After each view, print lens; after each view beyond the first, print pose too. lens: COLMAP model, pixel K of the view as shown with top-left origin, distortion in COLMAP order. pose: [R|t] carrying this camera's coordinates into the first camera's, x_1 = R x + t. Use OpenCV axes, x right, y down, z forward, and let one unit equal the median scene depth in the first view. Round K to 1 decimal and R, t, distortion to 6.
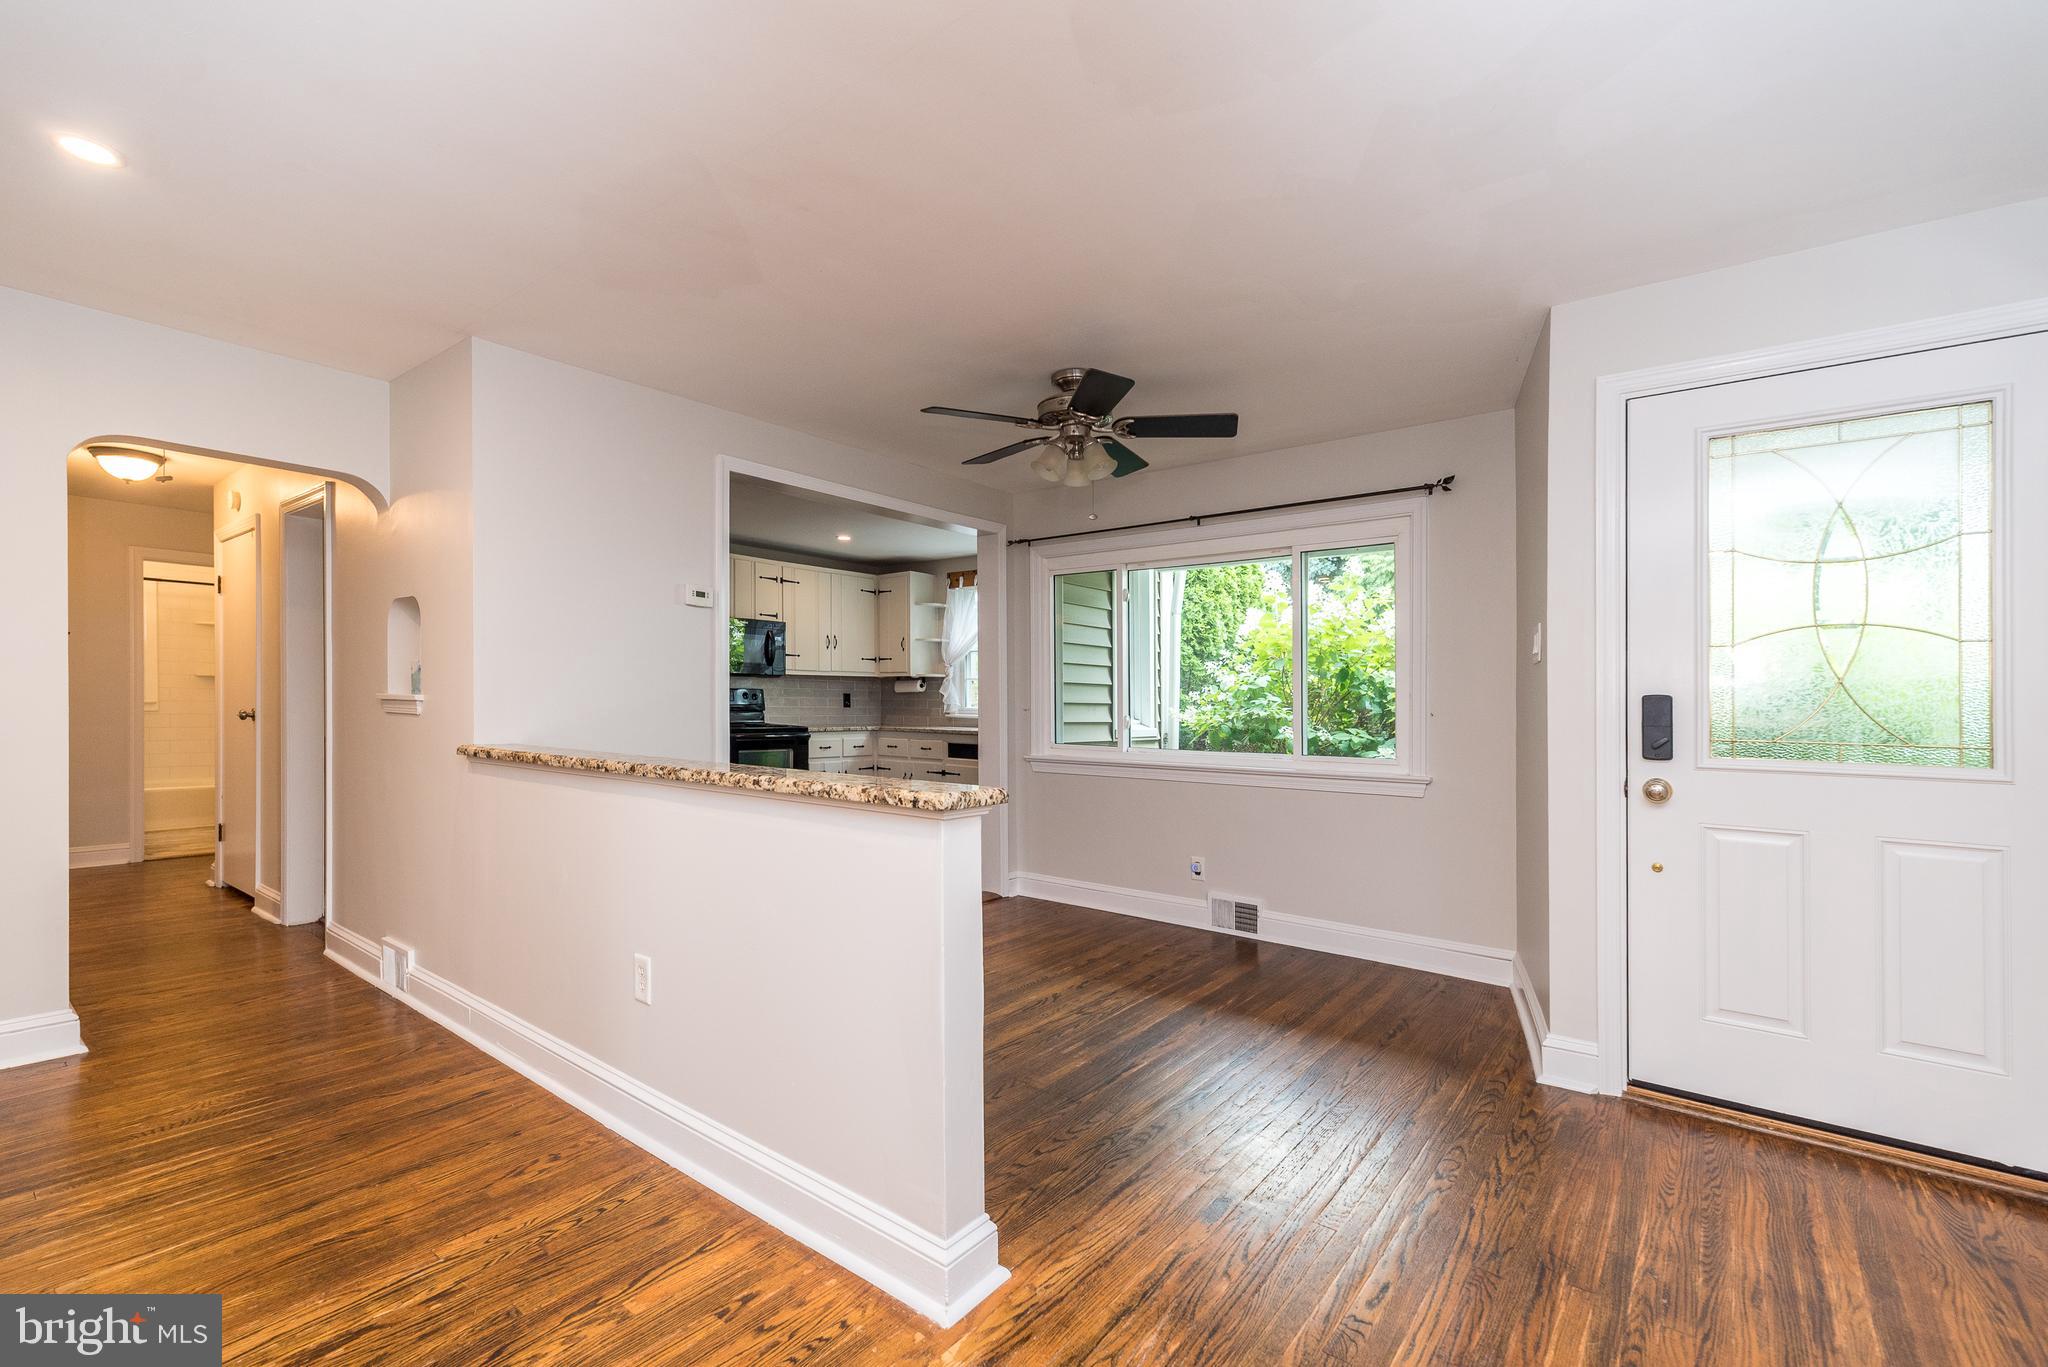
lens RADIAL K [[894.4, 0, 1008.0], [0, 894.4, 685.7], [0, 0, 1]] dist [0.004217, 0.000476]
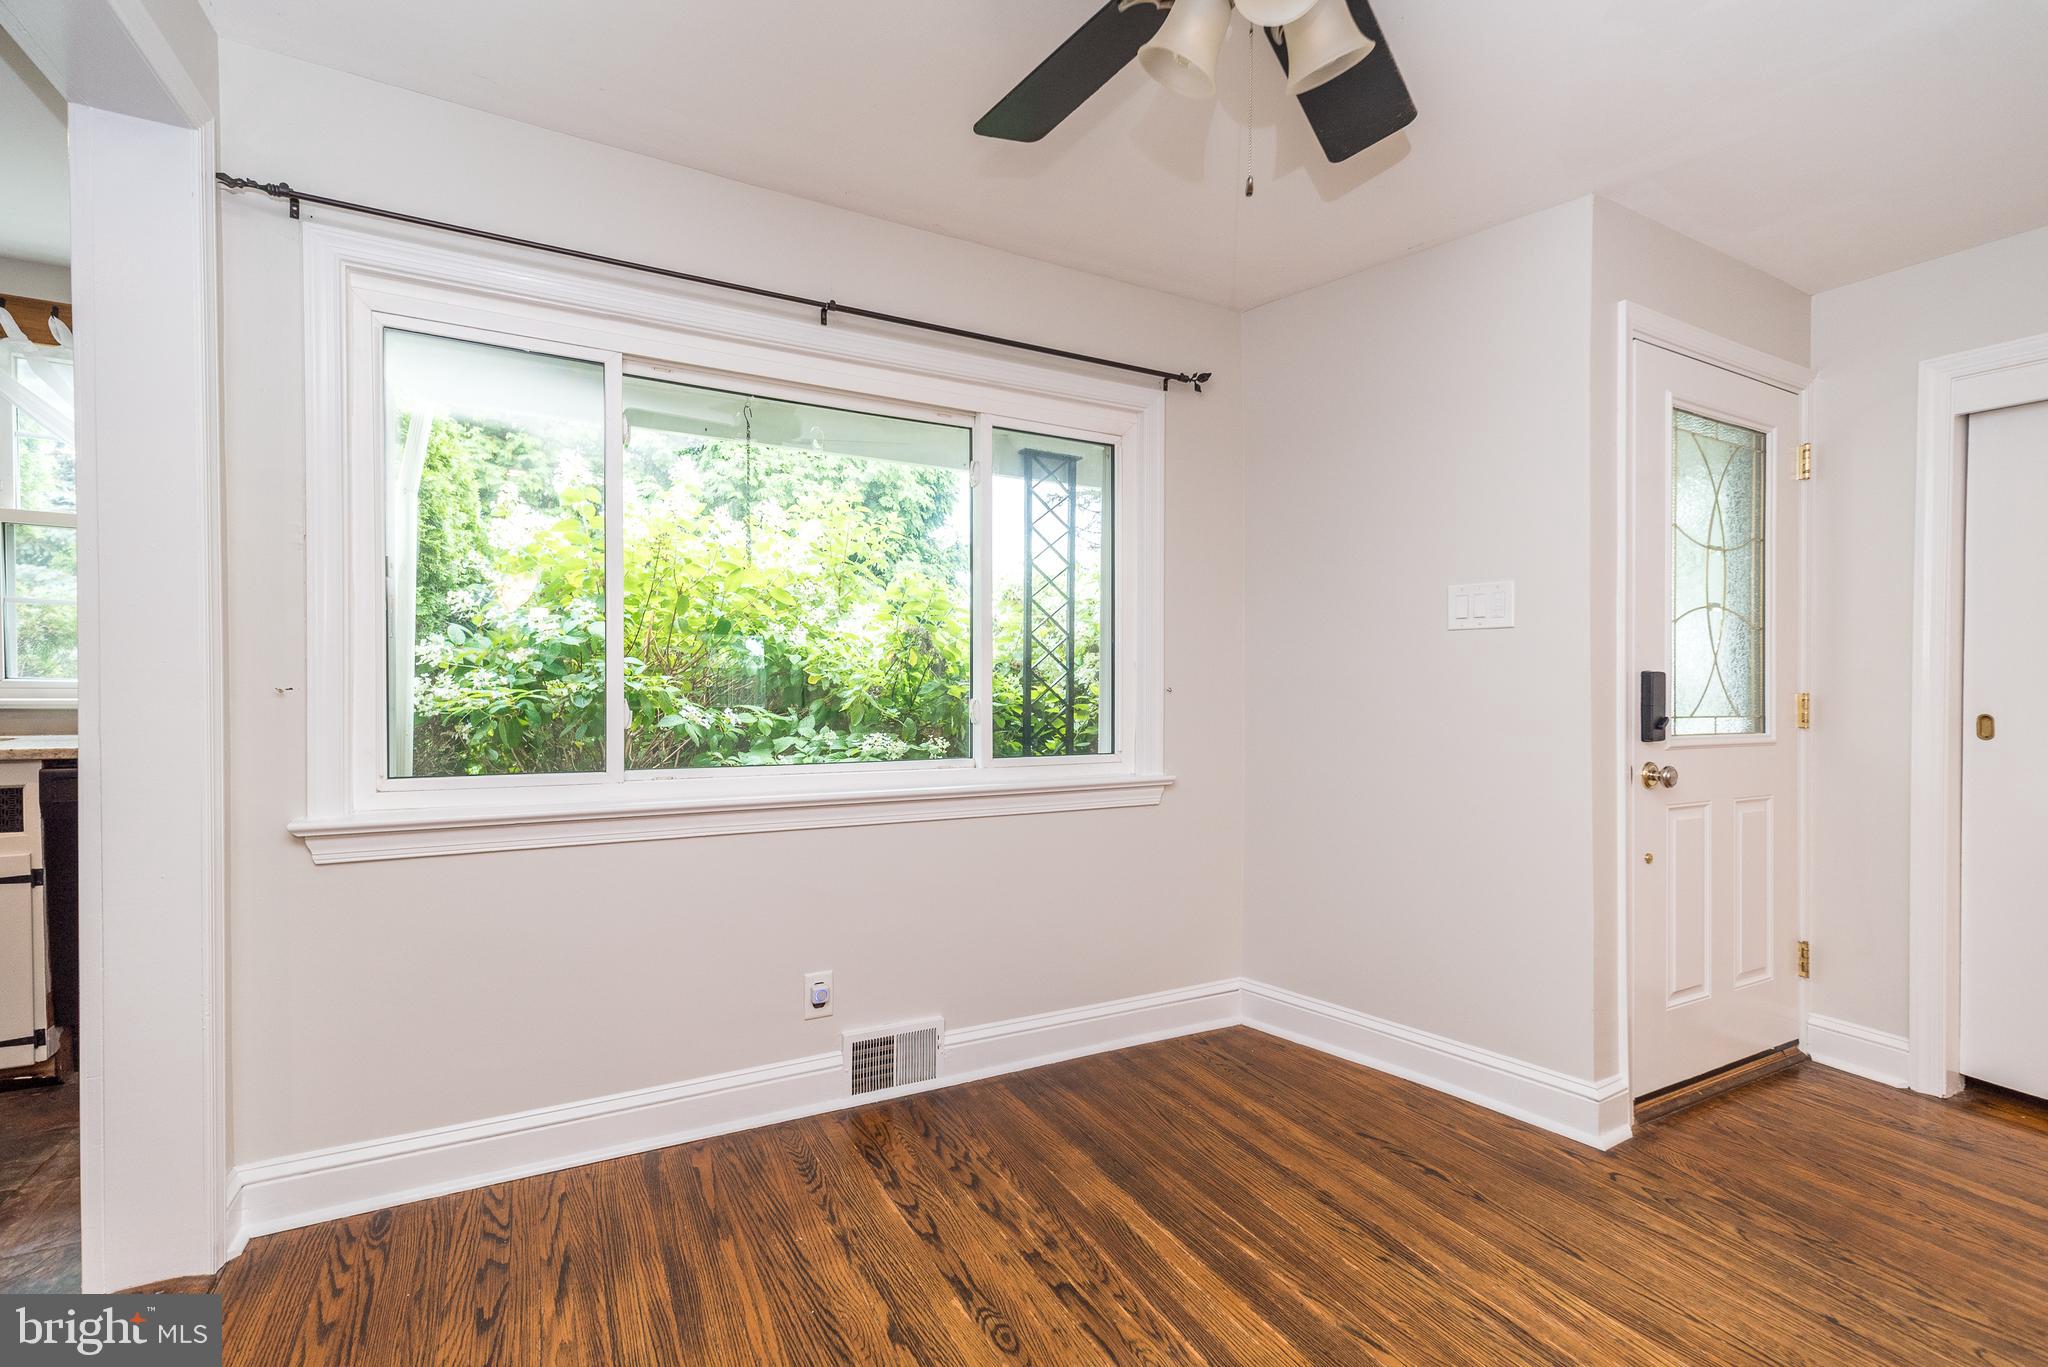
lens RADIAL K [[890.7, 0, 1045.7], [0, 890.7, 675.2], [0, 0, 1]] dist [0.004460, 0.000365]
pose [[0.396338, -0.004329, 0.918094, -0.144094], [-0.026667, 0.999513, 0.016225, 0.006618], [-0.917717, -0.030913, 0.396029, 0.482306]]
